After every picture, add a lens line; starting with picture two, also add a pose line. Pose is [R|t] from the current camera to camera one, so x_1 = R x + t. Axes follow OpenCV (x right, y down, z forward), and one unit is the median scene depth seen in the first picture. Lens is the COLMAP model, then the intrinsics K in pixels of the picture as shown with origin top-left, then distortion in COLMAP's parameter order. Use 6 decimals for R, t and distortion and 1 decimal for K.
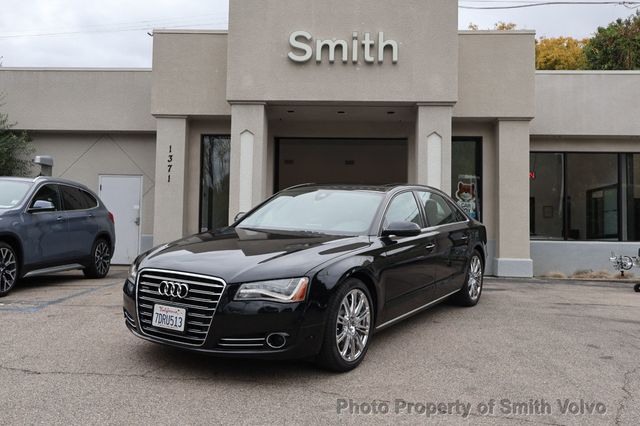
lens RADIAL K [[586.5, 0, 320.0], [0, 586.5, 213.0], [0, 0, 1]] dist [0.005306, 0.001555]
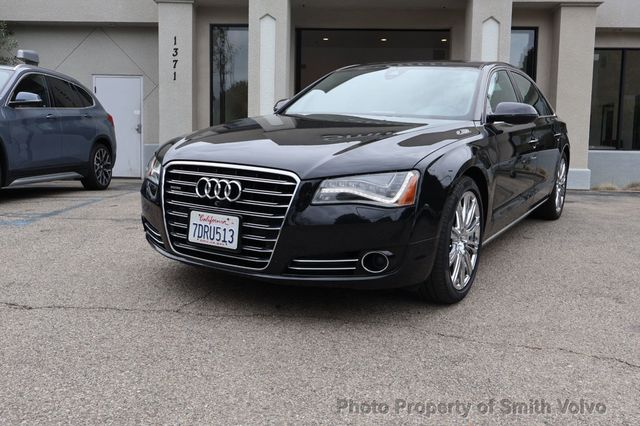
lens RADIAL K [[586.5, 0, 320.0], [0, 586.5, 213.0], [0, 0, 1]] dist [0.005306, 0.001555]
pose [[0.999972, -0.001272, 0.007374, -0.091915], [0.000266, 0.990863, 0.134869, 0.043974], [-0.007479, -0.134864, 0.990836, 0.213163]]
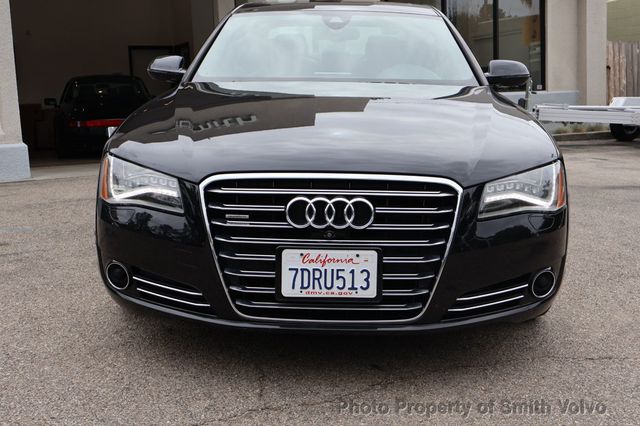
lens RADIAL K [[765.1, 0, 320.0], [0, 765.1, 213.0], [0, 0, 1]] dist [-0.006579, 0.014023]
pose [[0.863732, -0.113181, 0.491078, -0.370601], [0.031398, 0.984646, 0.171713, 0.018754], [-0.502973, -0.132896, 0.854024, 0.333837]]
